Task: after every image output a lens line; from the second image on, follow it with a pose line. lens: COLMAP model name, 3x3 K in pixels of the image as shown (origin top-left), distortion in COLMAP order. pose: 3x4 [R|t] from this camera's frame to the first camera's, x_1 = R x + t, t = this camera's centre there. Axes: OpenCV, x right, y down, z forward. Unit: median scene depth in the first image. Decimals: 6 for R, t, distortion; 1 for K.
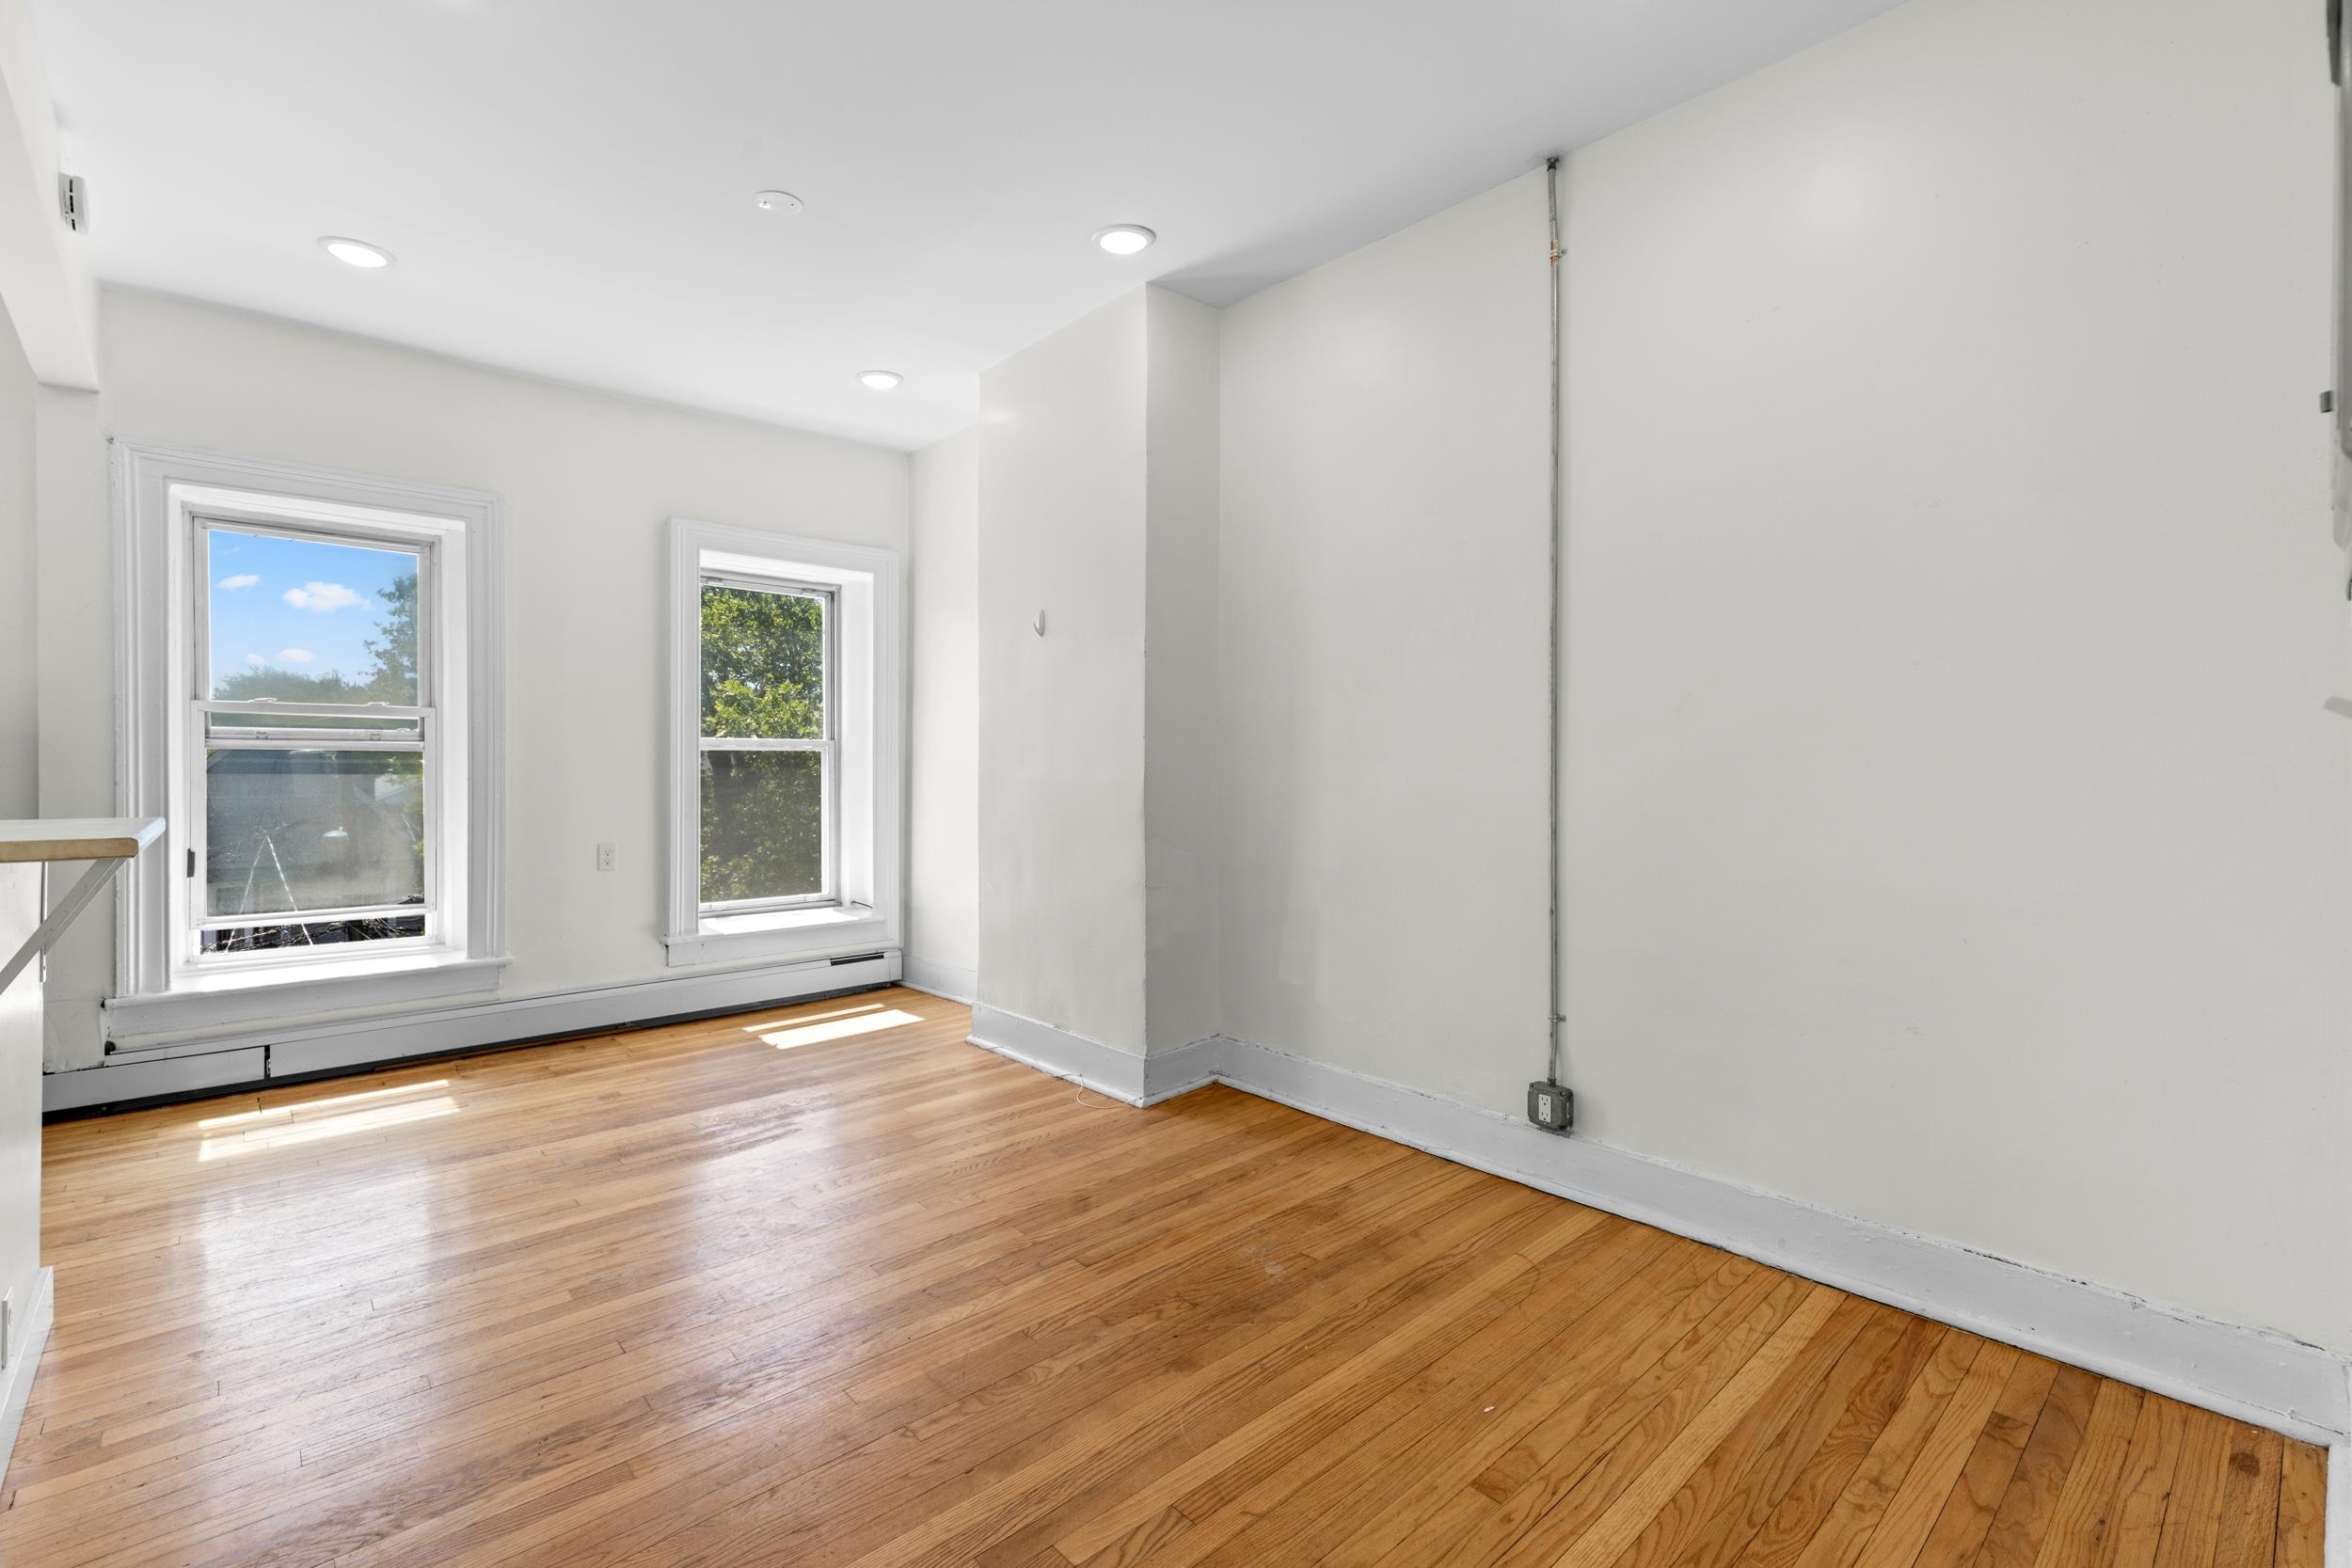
lens RADIAL K [[1053.3, 0, 1179.8], [0, 1053.3, 768.3], [0, 0, 1]] dist [0.008009, -0.001006]
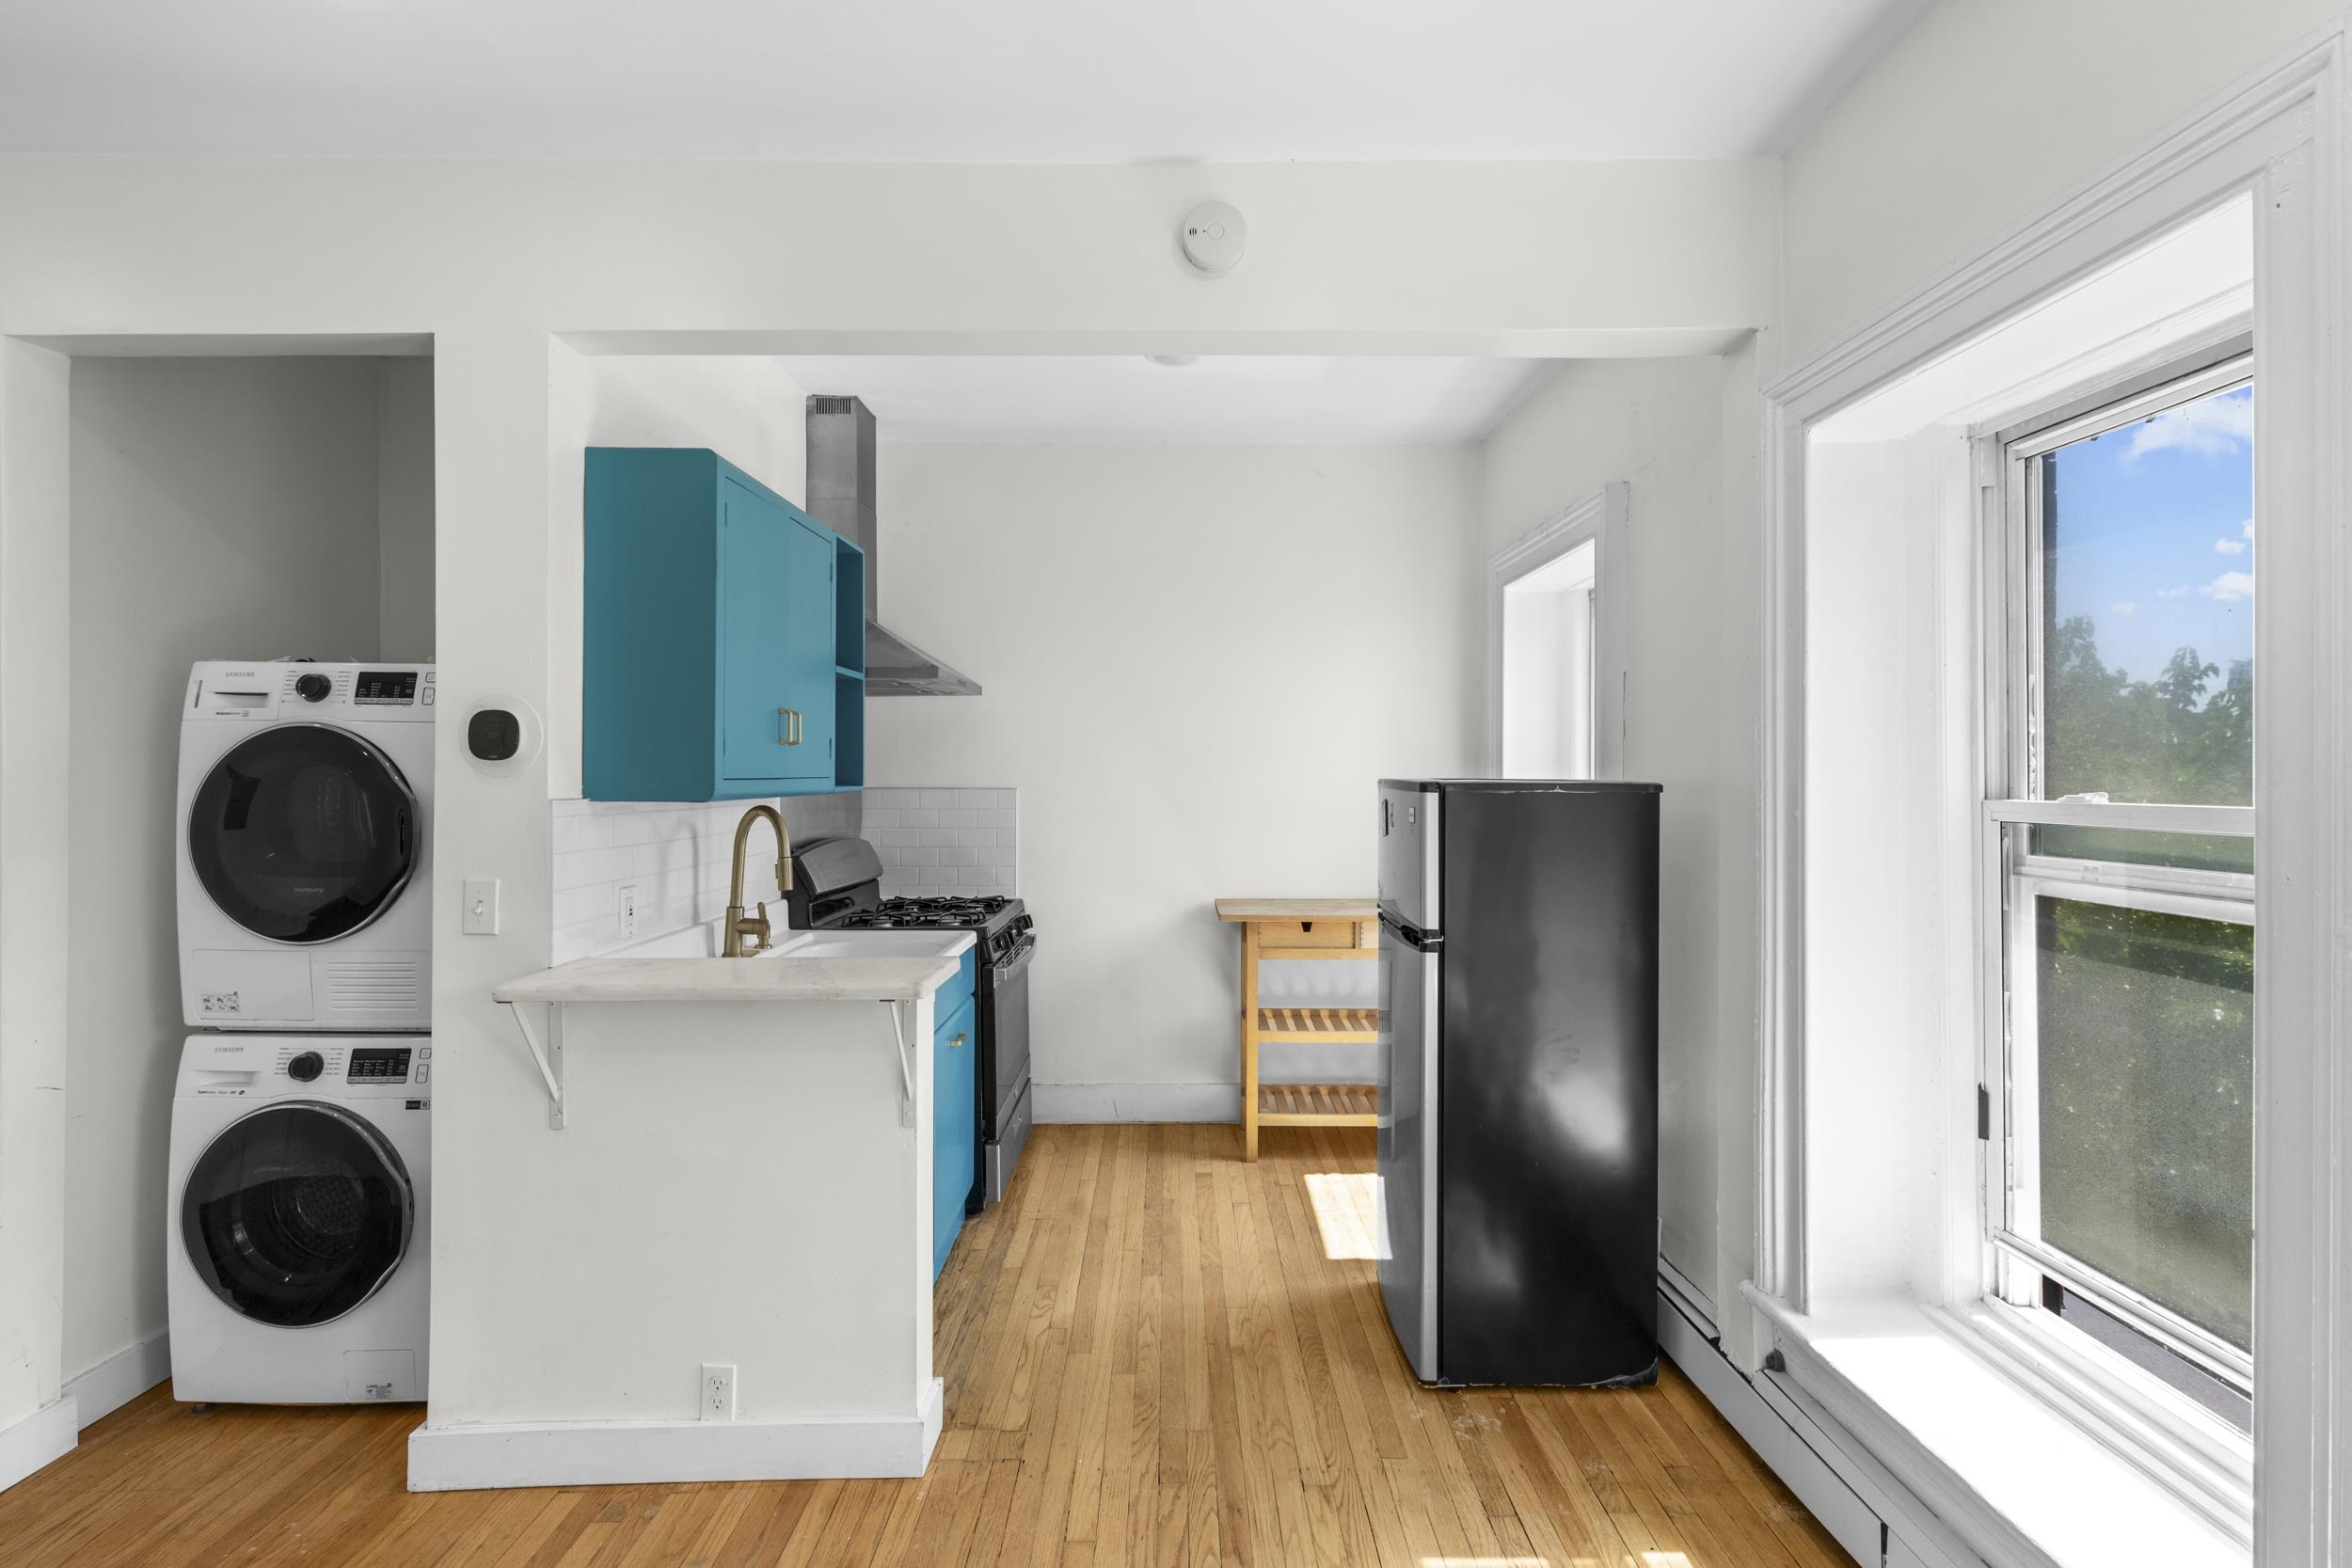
lens RADIAL K [[1053.3, 0, 1187.8], [0, 1053.3, 773.8], [0, 0, 1]] dist [0.008009, -0.001006]
pose [[-0.668078, -0.003007, -0.744085, -0.284811], [-0.002221, 0.999995, -0.002047, -0.075294], [0.744088, 0.000285, -0.668082, 1.056637]]
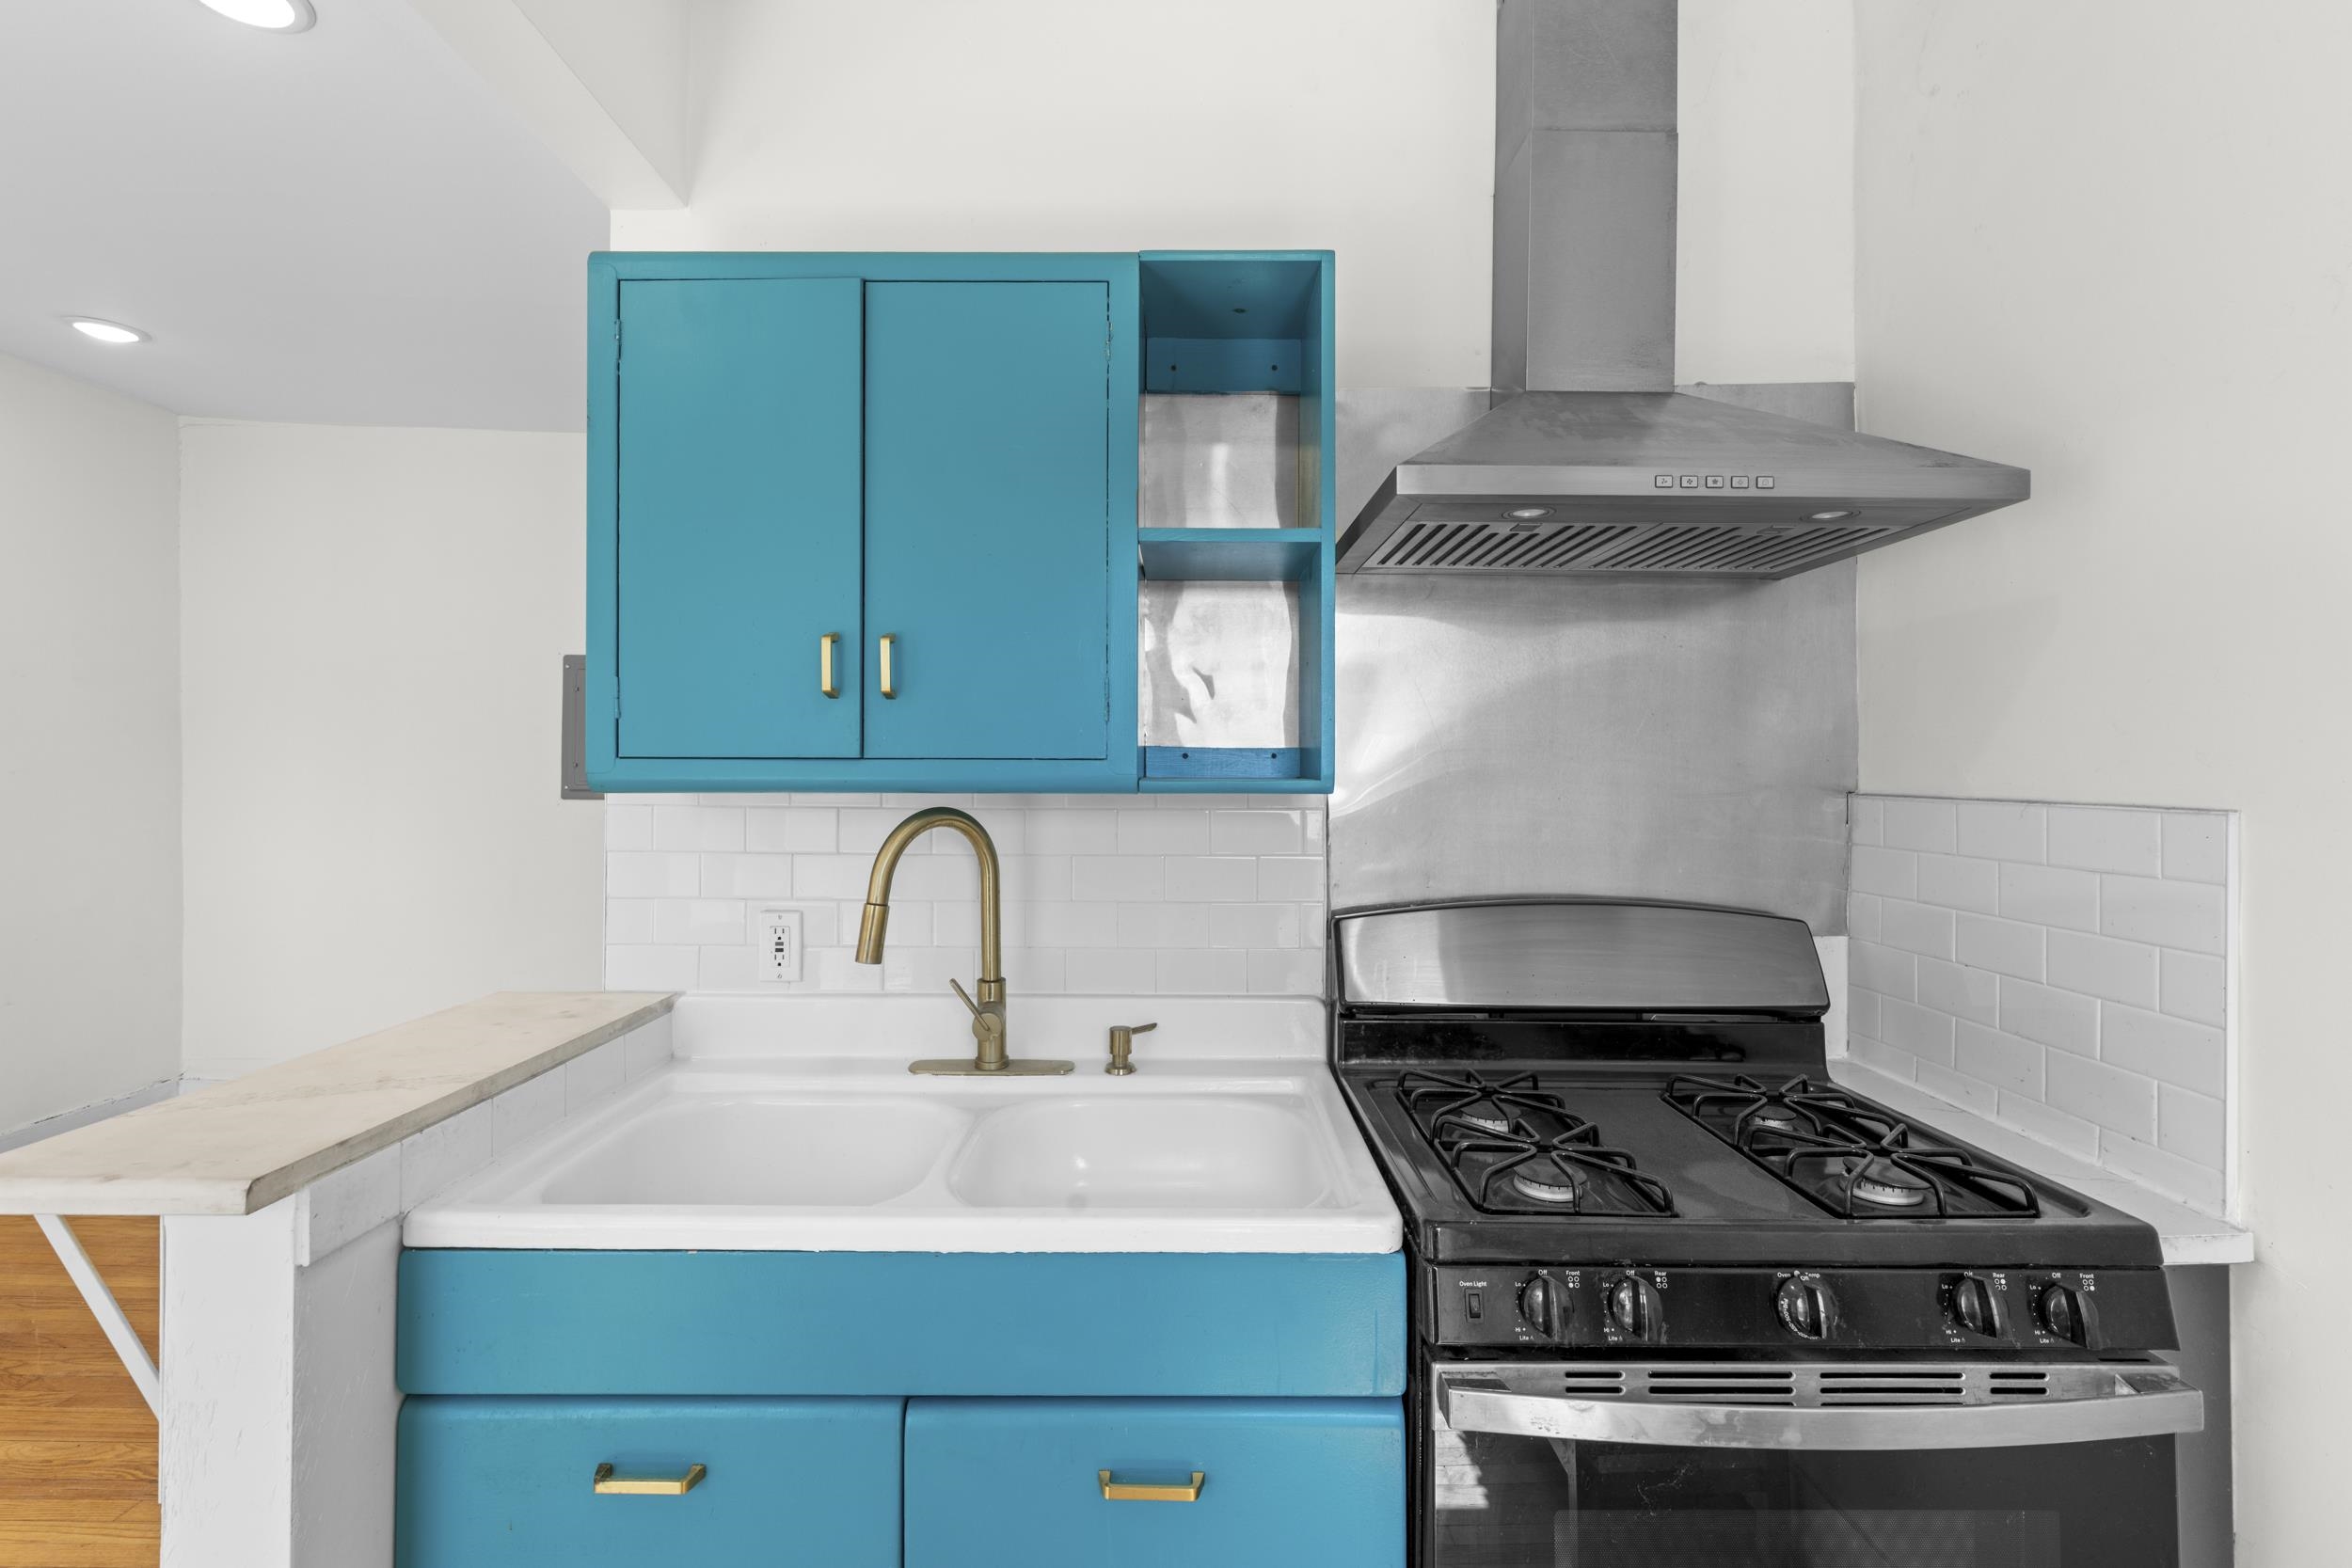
lens RADIAL K [[1053.3, 0, 1153.7], [0, 1053.3, 753.2], [0, 0, 1]] dist [0.008009, -0.001006]
pose [[-0.747069, 0.000376, 0.664747, -0.966498], [-0.007257, 0.999936, -0.008721, -0.072923], [-0.664707, -0.011339, -0.747018, 0.606532]]
